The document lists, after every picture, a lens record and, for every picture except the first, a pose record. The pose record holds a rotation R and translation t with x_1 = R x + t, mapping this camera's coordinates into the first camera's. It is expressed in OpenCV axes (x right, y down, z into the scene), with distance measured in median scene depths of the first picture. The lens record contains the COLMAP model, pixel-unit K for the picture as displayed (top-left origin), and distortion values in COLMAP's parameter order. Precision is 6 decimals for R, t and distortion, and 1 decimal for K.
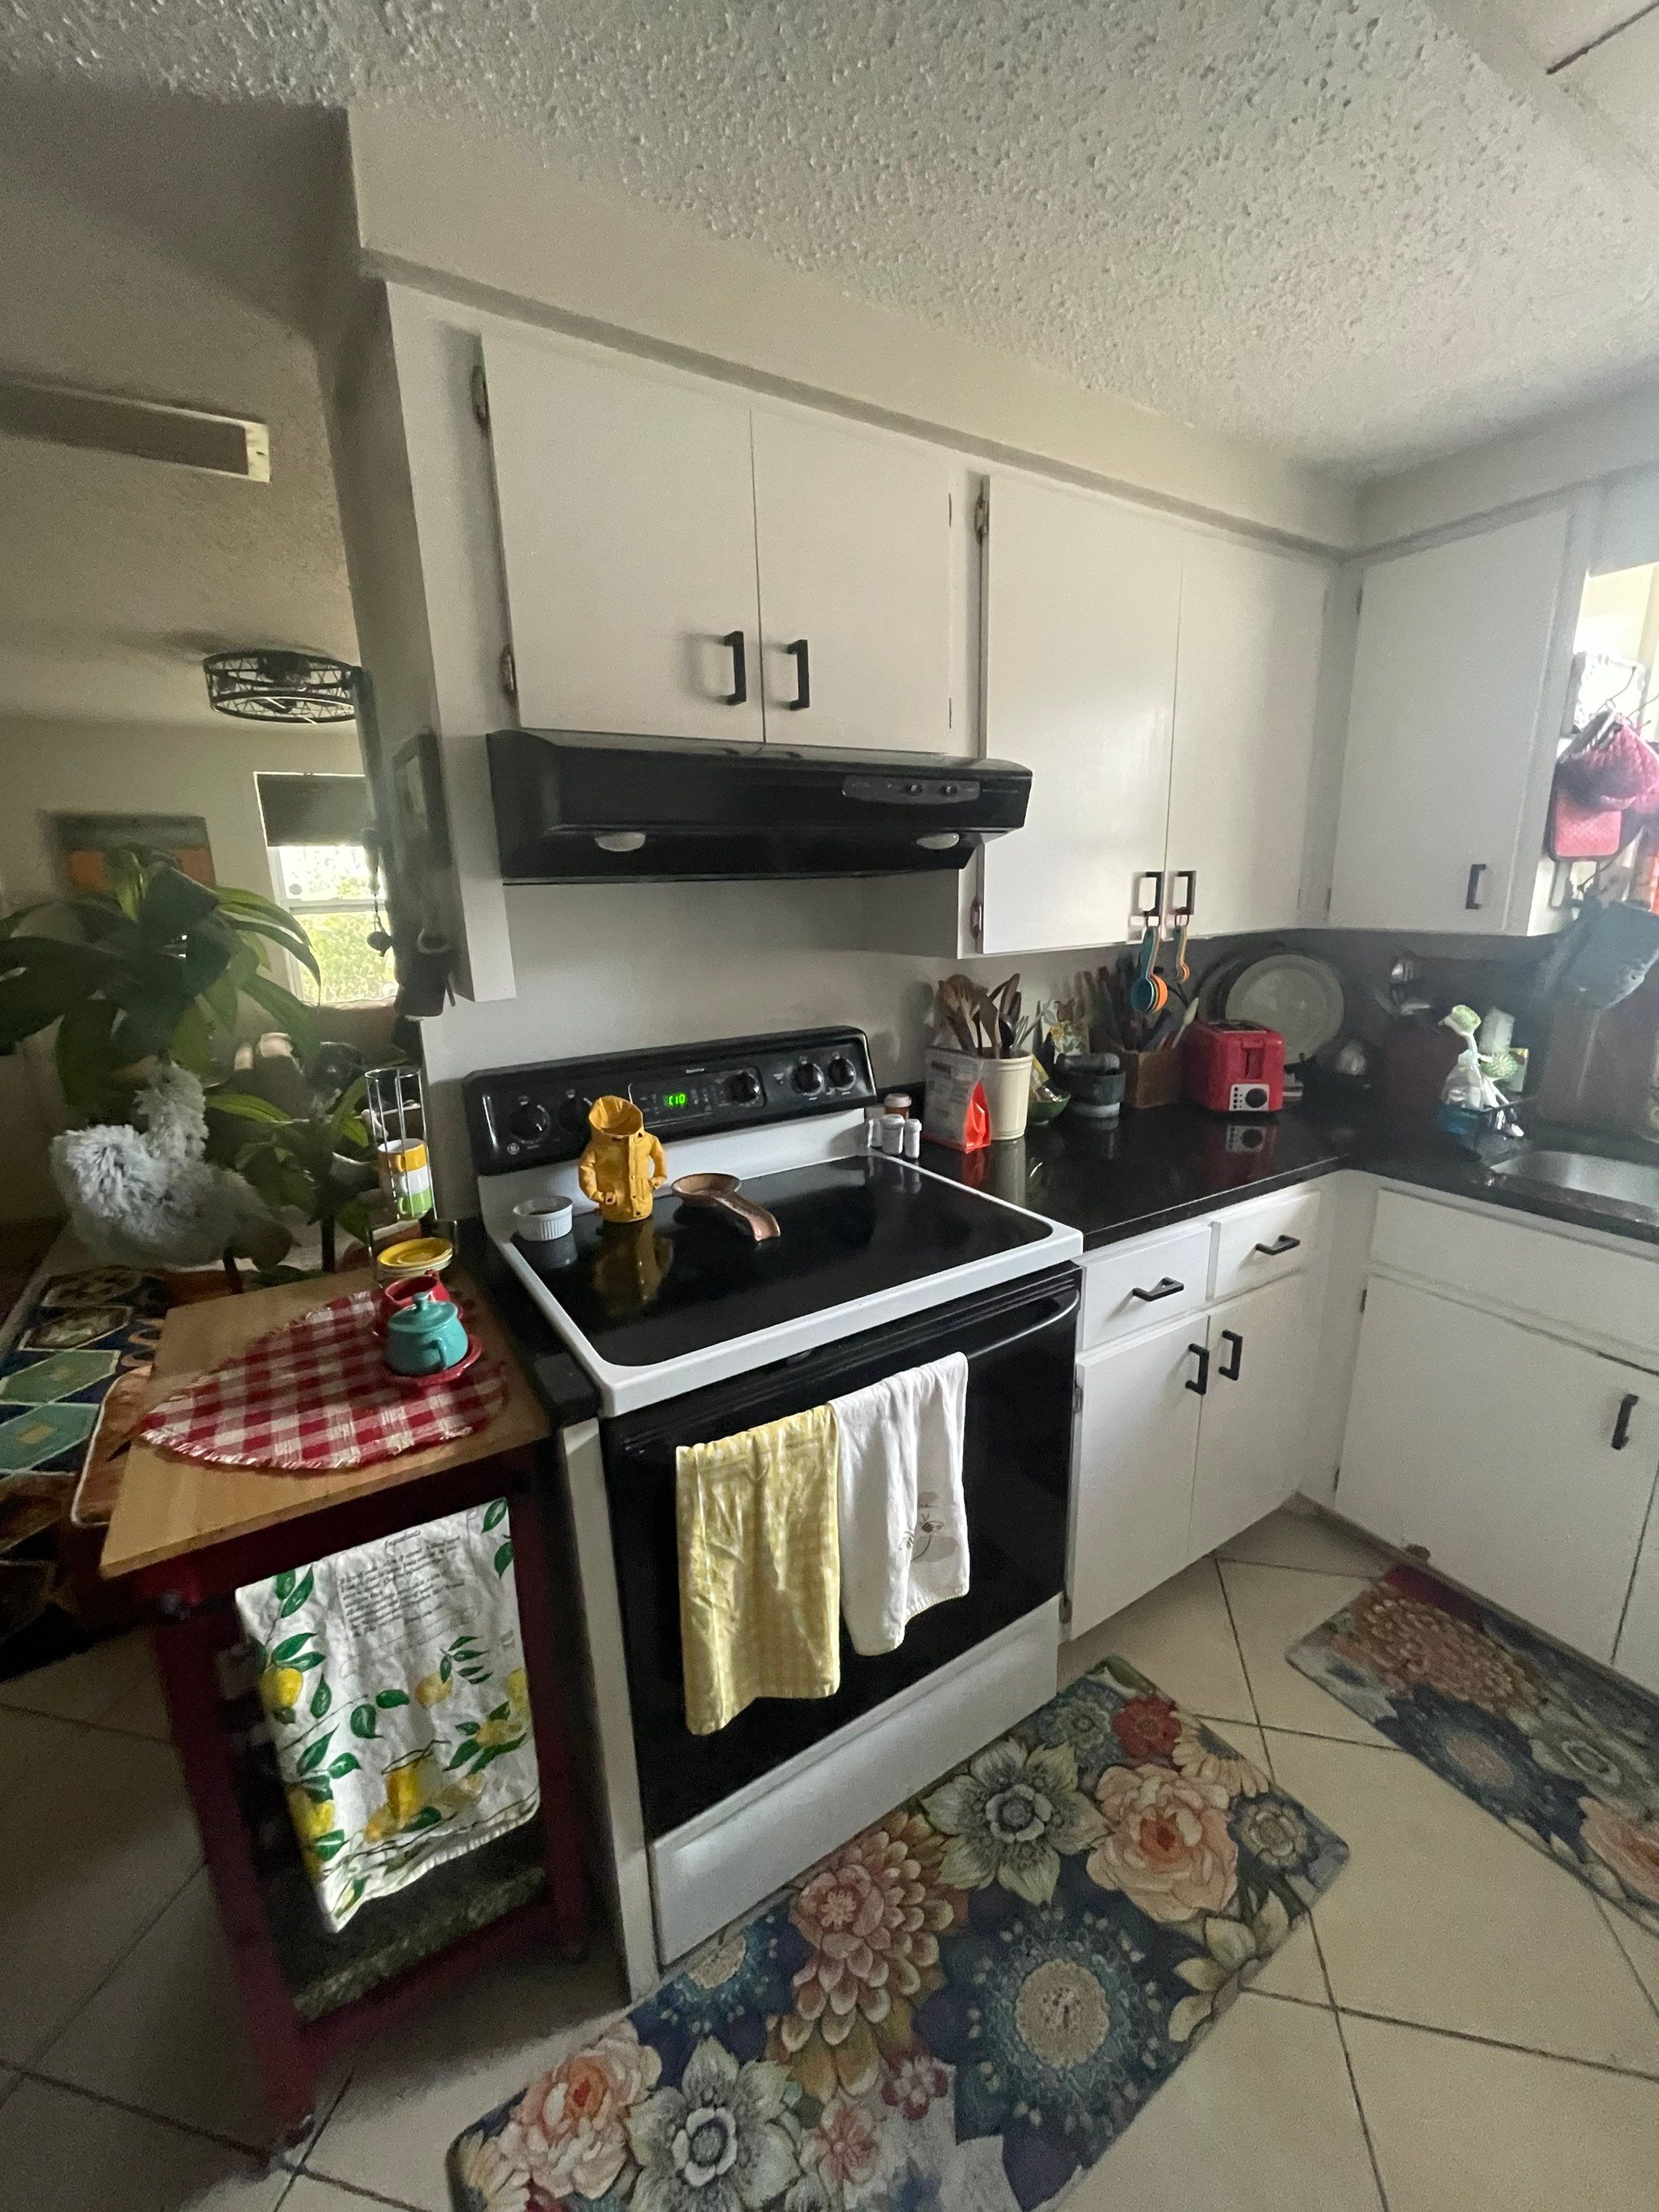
lens RADIAL K [[883.9, 0, 849.9], [0, 883.9, 1104.3], [0, 0, 1]] dist [-0.003529, 0.000073]
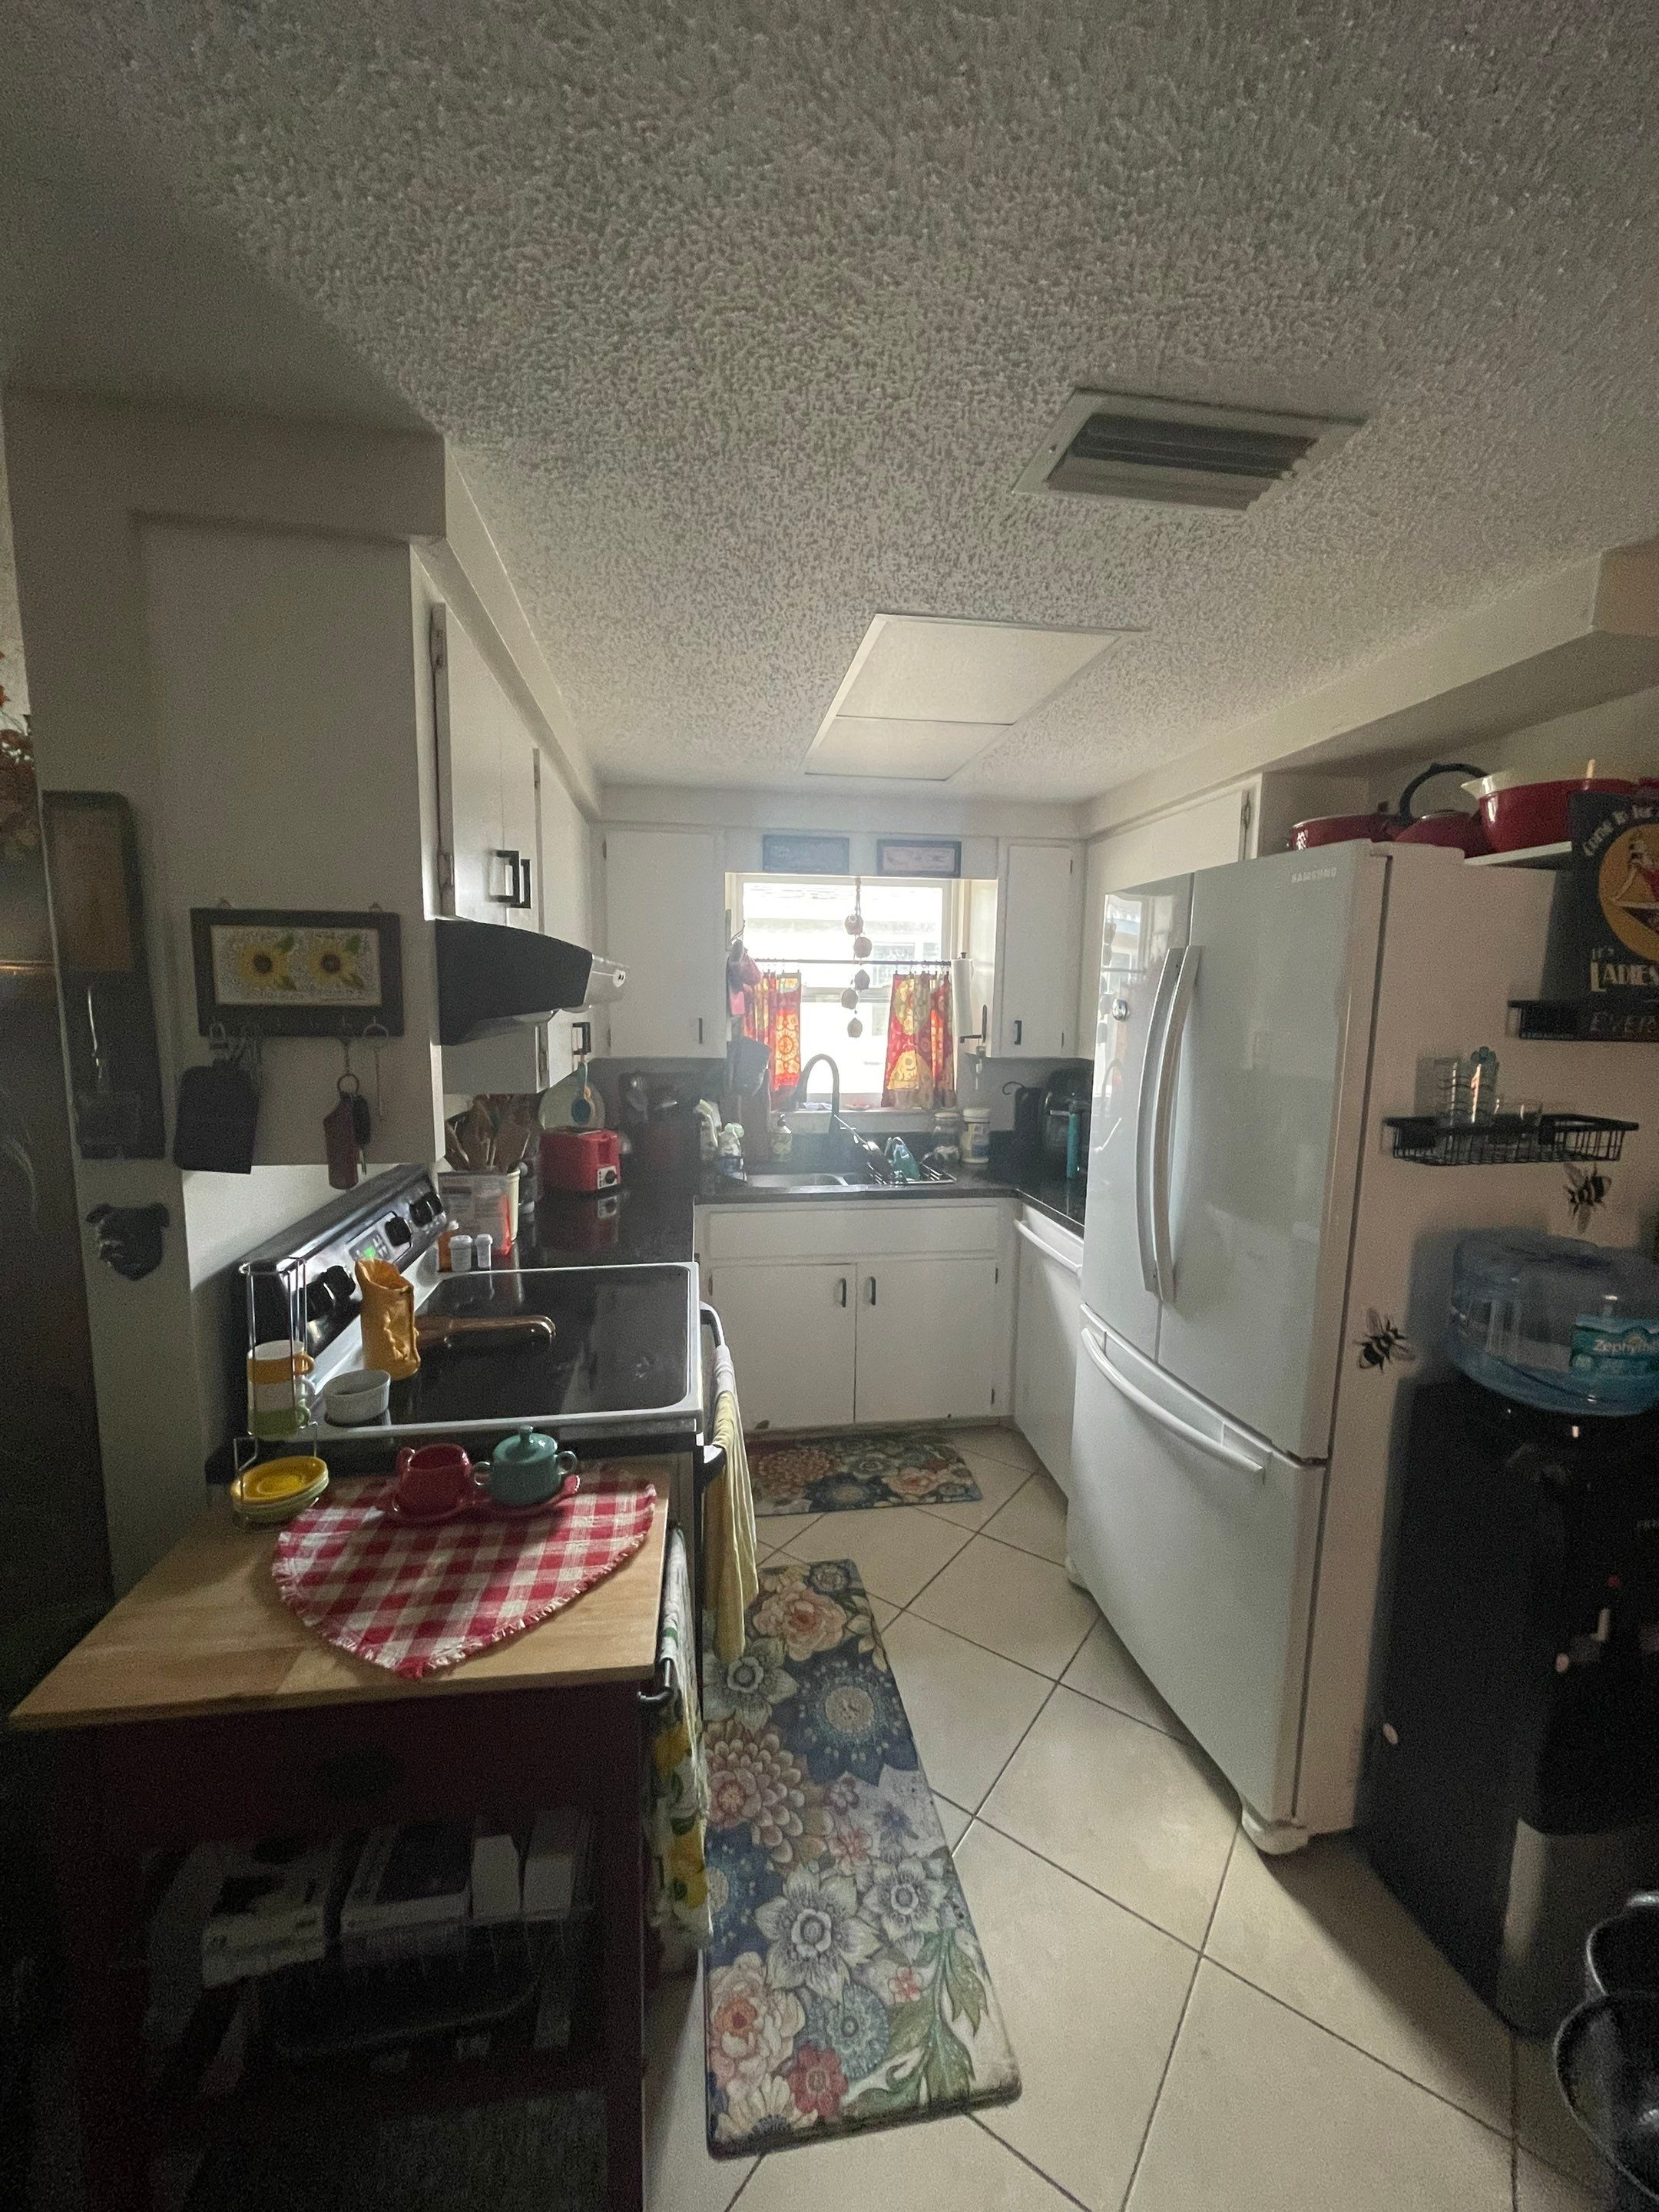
lens RADIAL K [[887.2, 0, 832.1], [0, 887.2, 1105.8], [0, 0, 1]] dist [-0.012877, 0.009120]
pose [[0.404061, -0.086079, 0.910673, -1.002869], [0.202674, 0.979243, 0.002635, -0.075006], [-0.891997, 0.183505, 0.413120, 0.116394]]
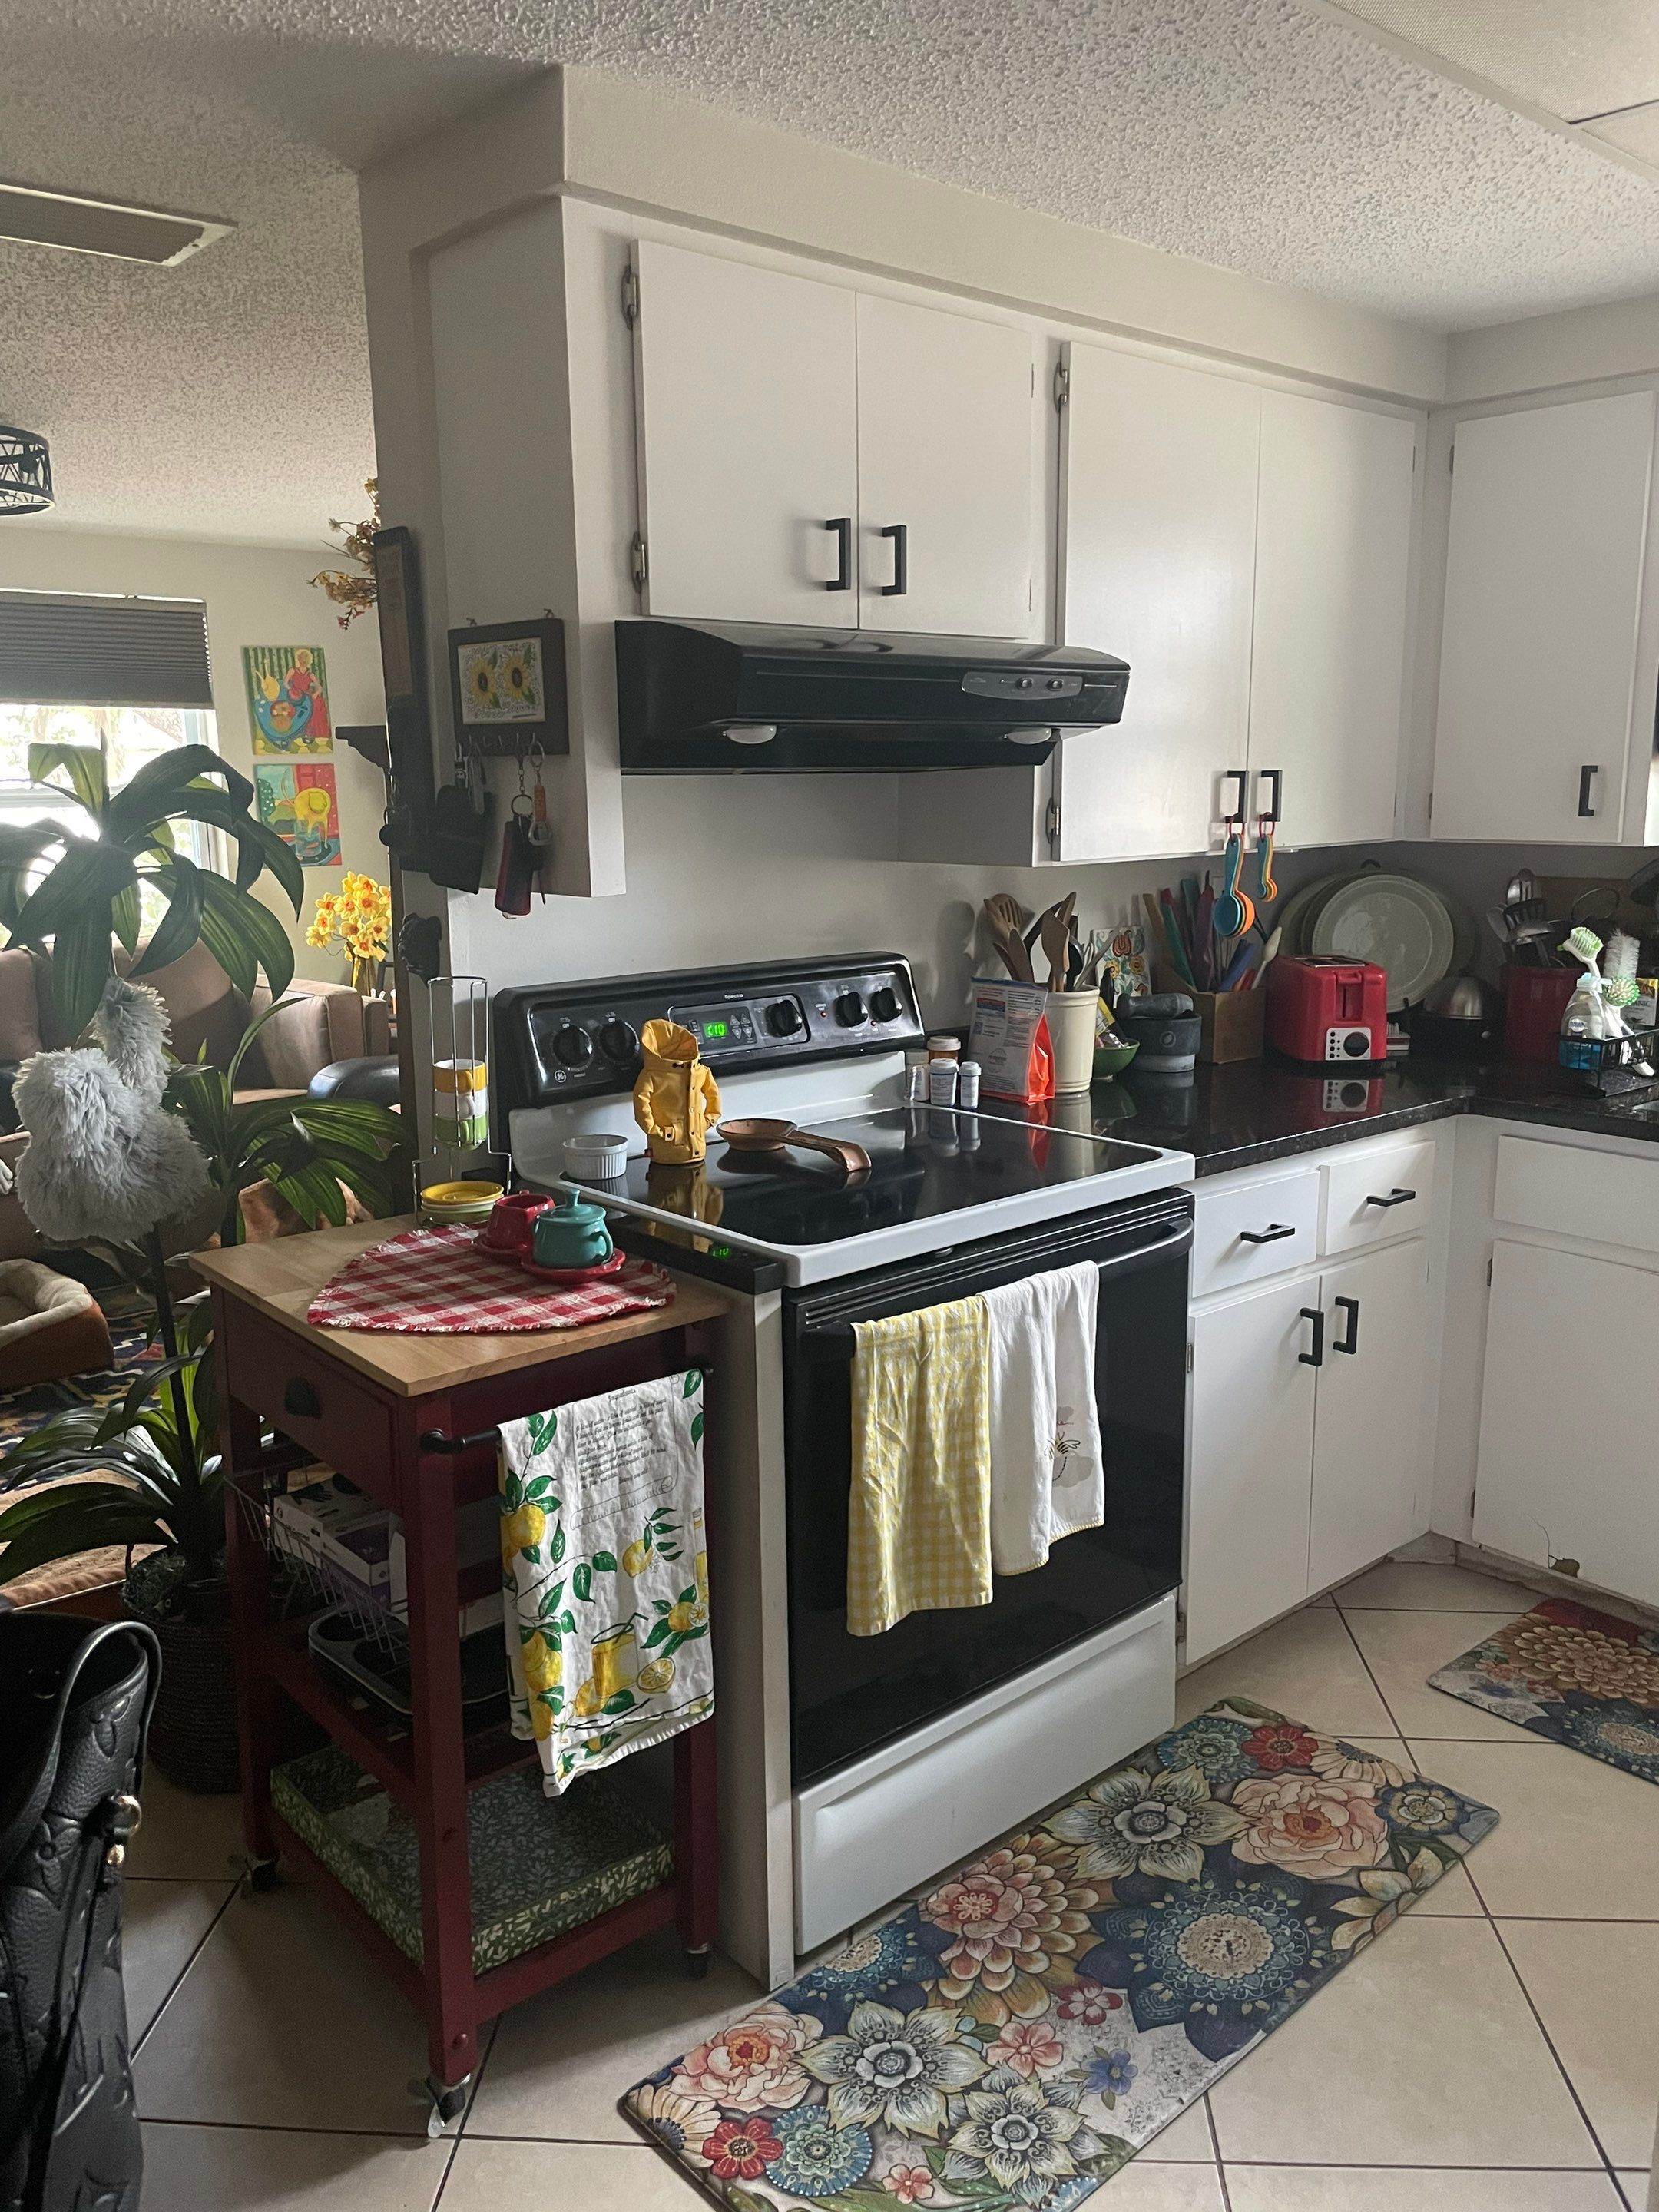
lens RADIAL K [[1670.5, 0, 872.2], [0, 1670.5, 1091.4], [0, 0, 1]] dist [0.118817, -0.182817]
pose [[0.985815, -0.014861, 0.167178, -0.364712], [0.025232, 0.997874, -0.060086, 0.176638], [-0.165930, 0.063452, 0.984094, -0.686169]]
